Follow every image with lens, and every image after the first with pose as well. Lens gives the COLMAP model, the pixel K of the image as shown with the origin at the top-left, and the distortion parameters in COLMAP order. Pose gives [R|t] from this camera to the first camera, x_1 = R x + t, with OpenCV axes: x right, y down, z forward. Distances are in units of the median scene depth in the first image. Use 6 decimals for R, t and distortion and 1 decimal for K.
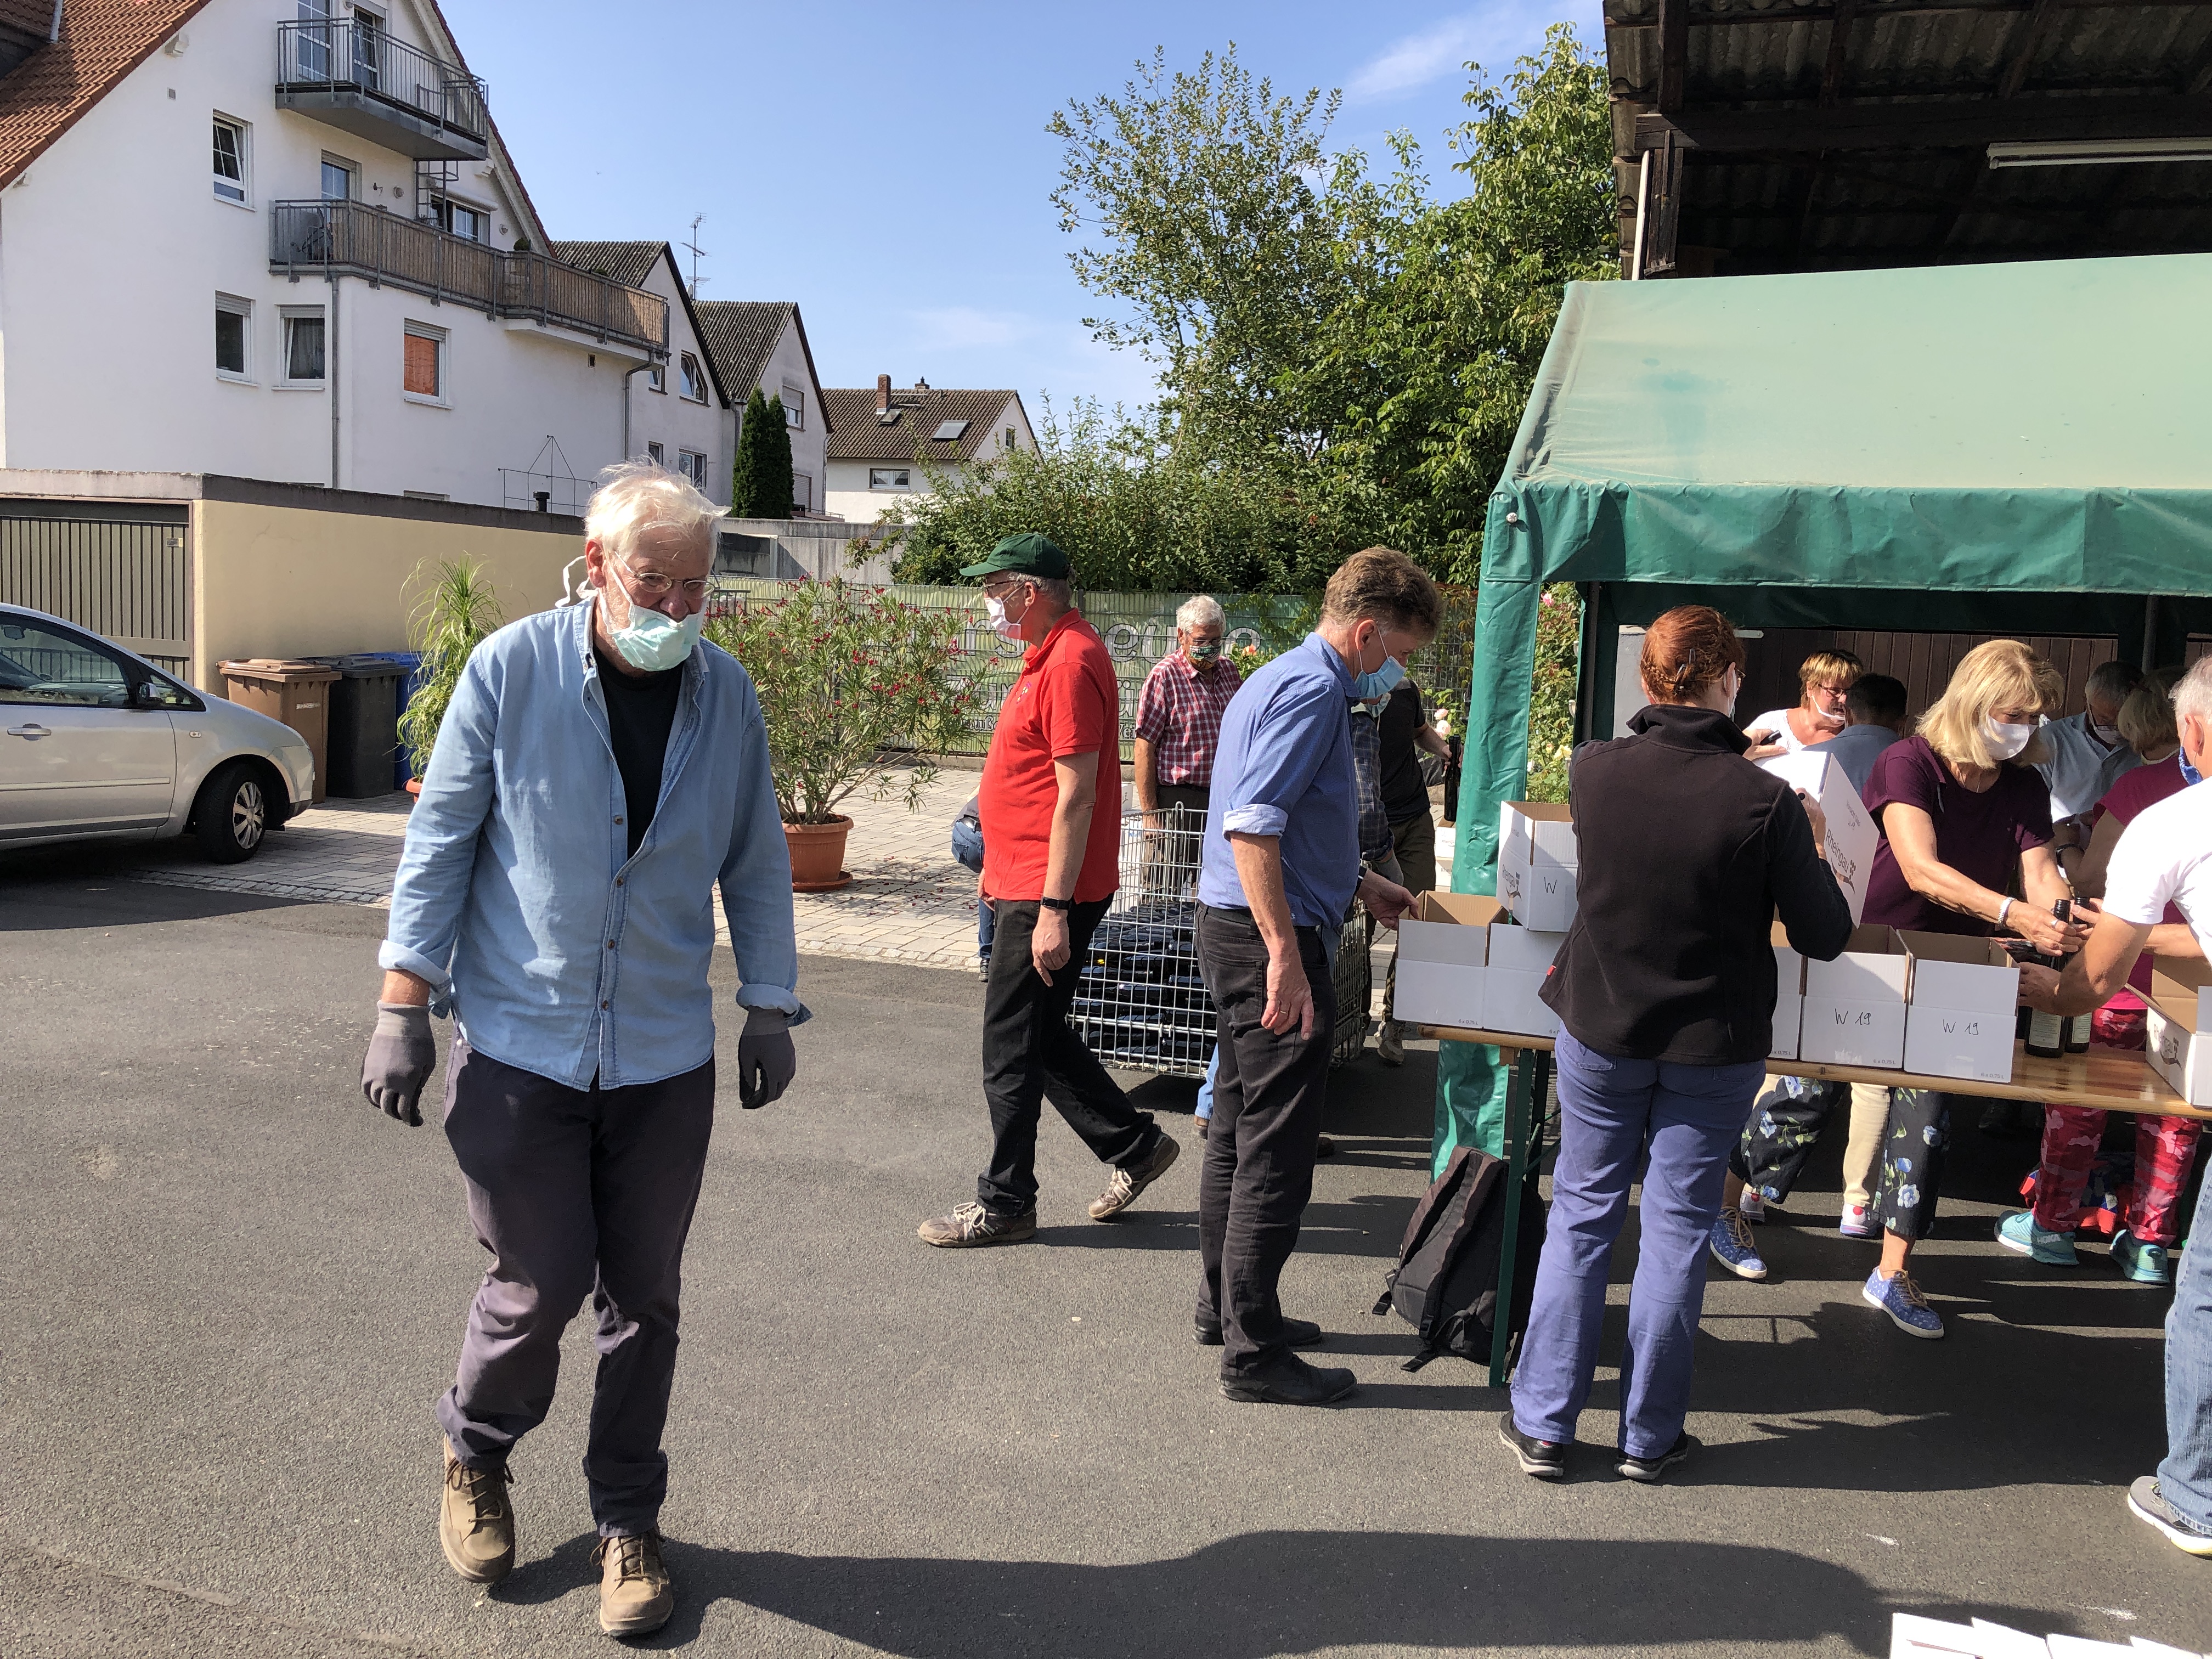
lens RADIAL K [[1811.0, 0, 1106.5], [0, 1811.0, 815.8], [0, 0, 1]] dist [0.013908, -0.001816]
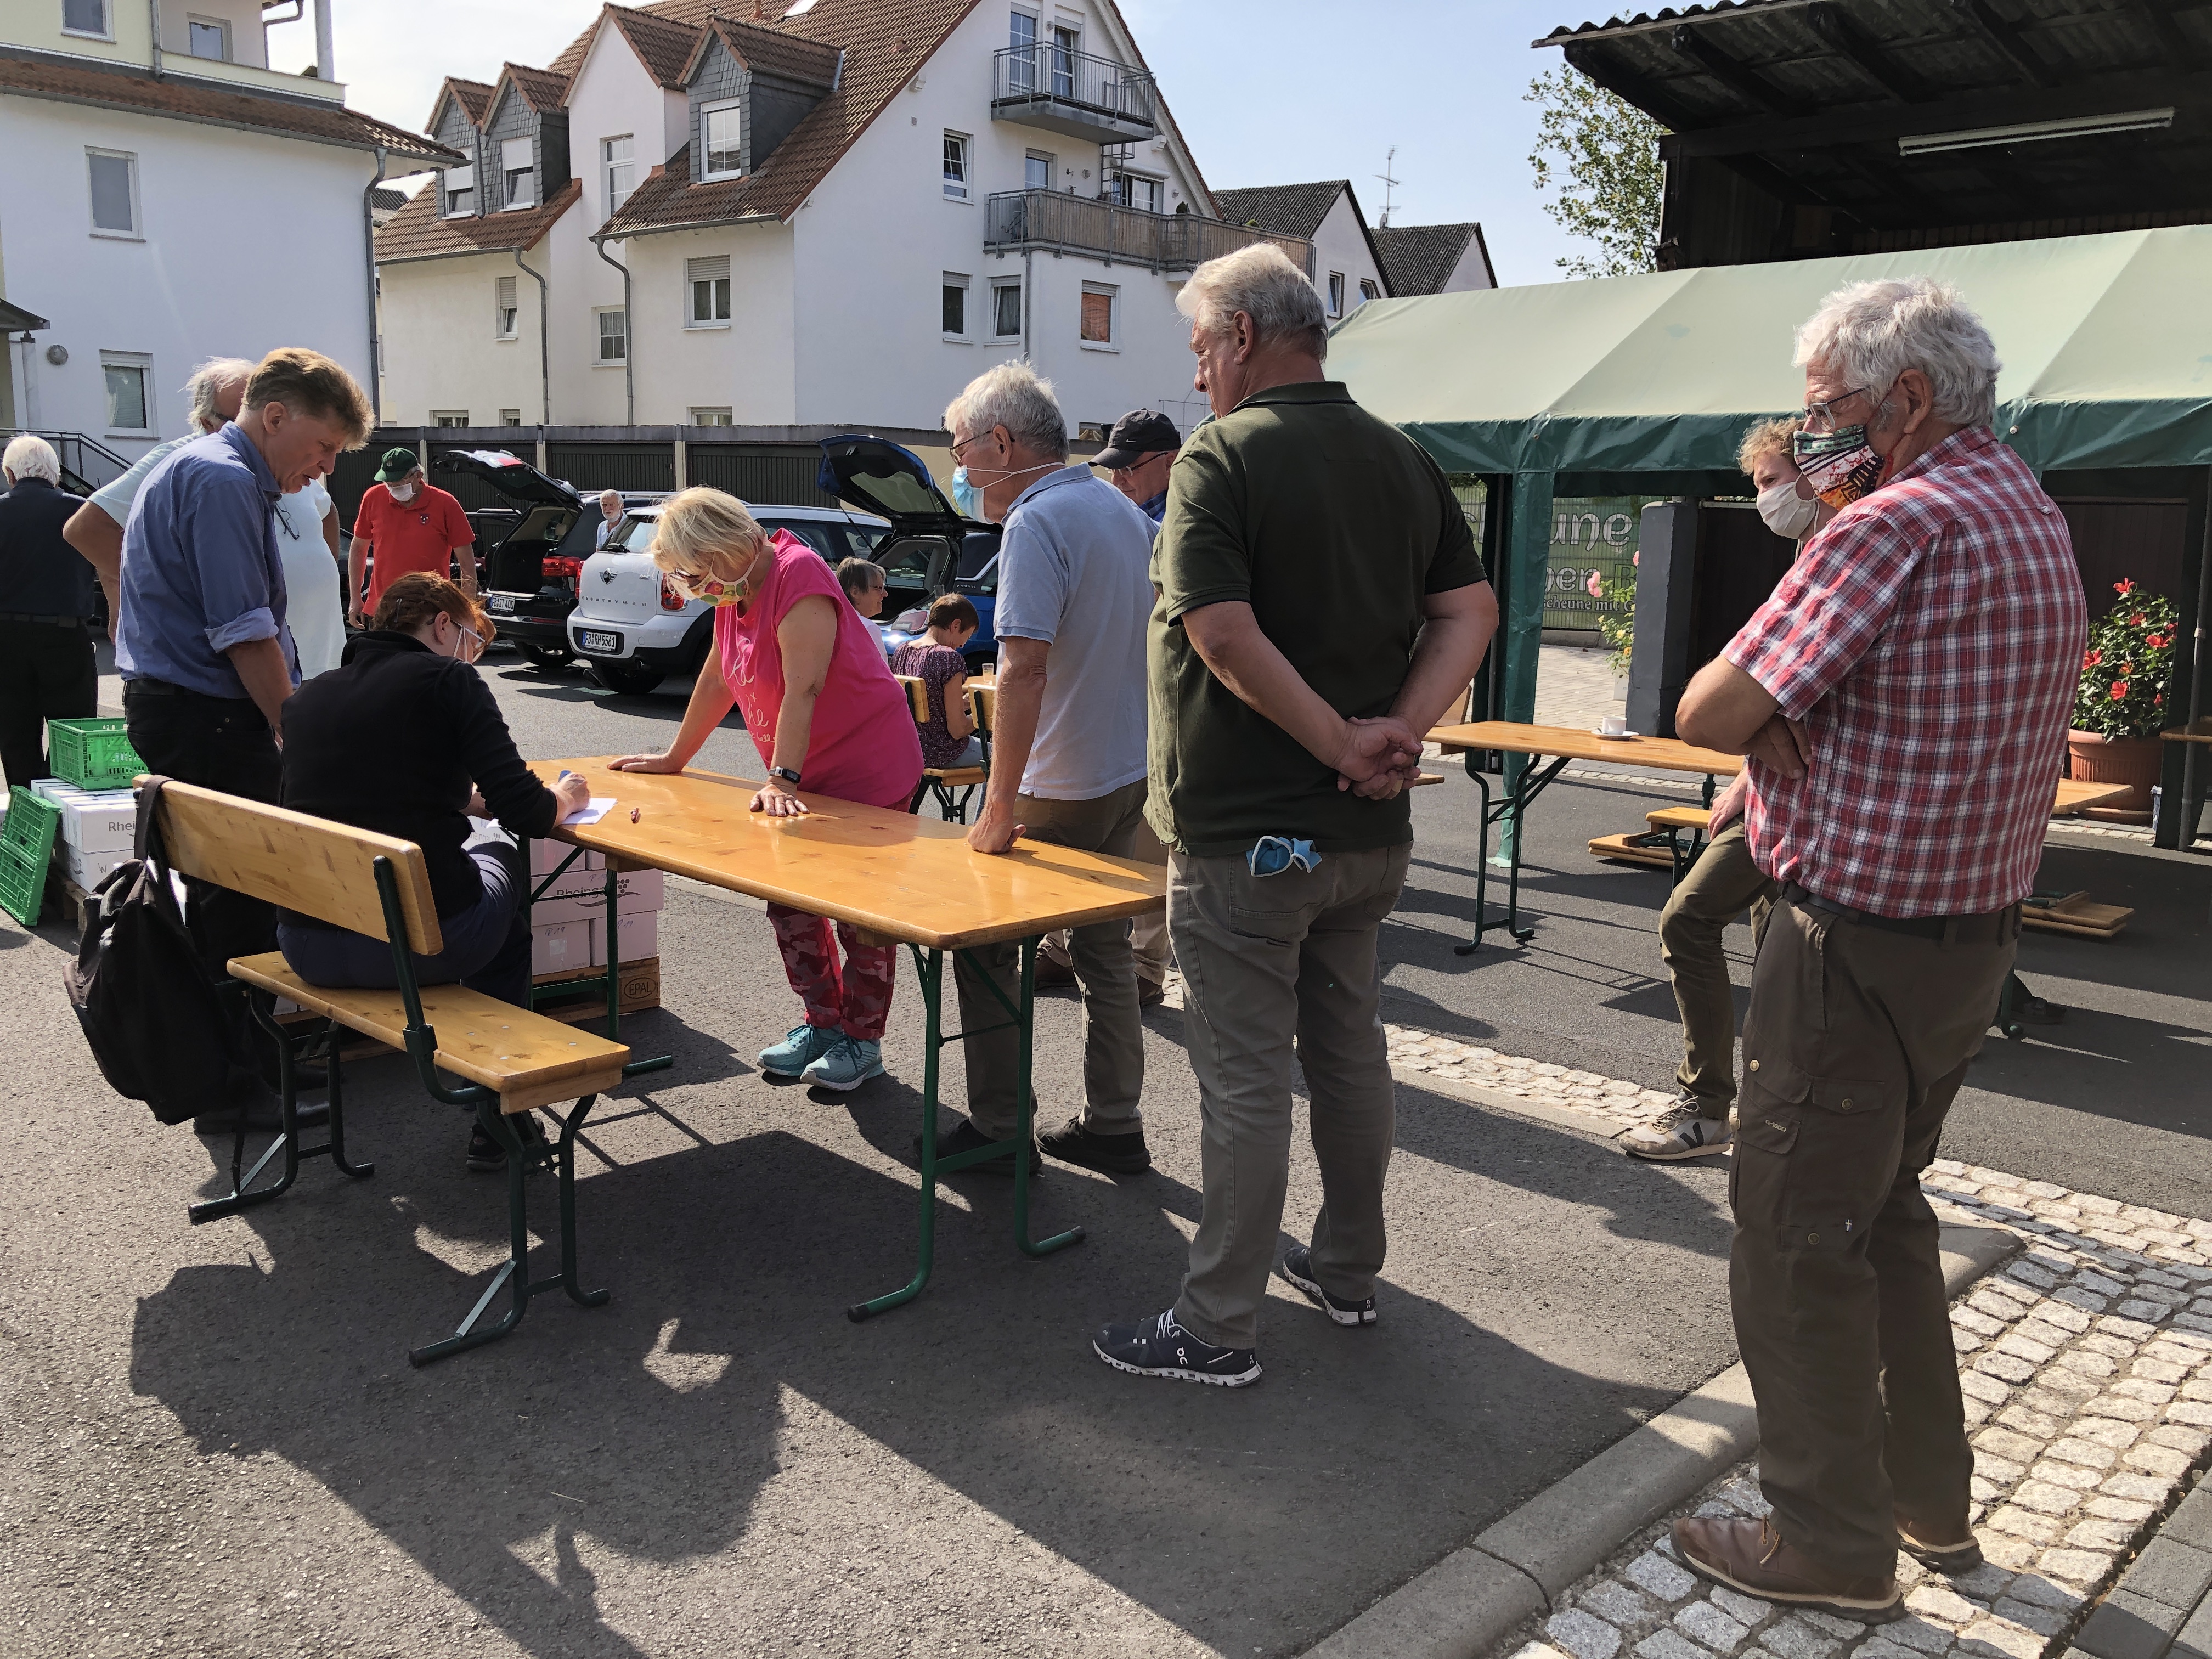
lens RADIAL K [[1811.0, 0, 1106.5], [0, 1811.0, 815.8], [0, 0, 1]] dist [0.013908, -0.001816]
pose [[0.916492, 0.047098, -0.397272, 0.133144], [-0.027635, 0.998127, 0.054577, 0.021030], [0.399098, -0.039041, 0.916077, -0.132927]]
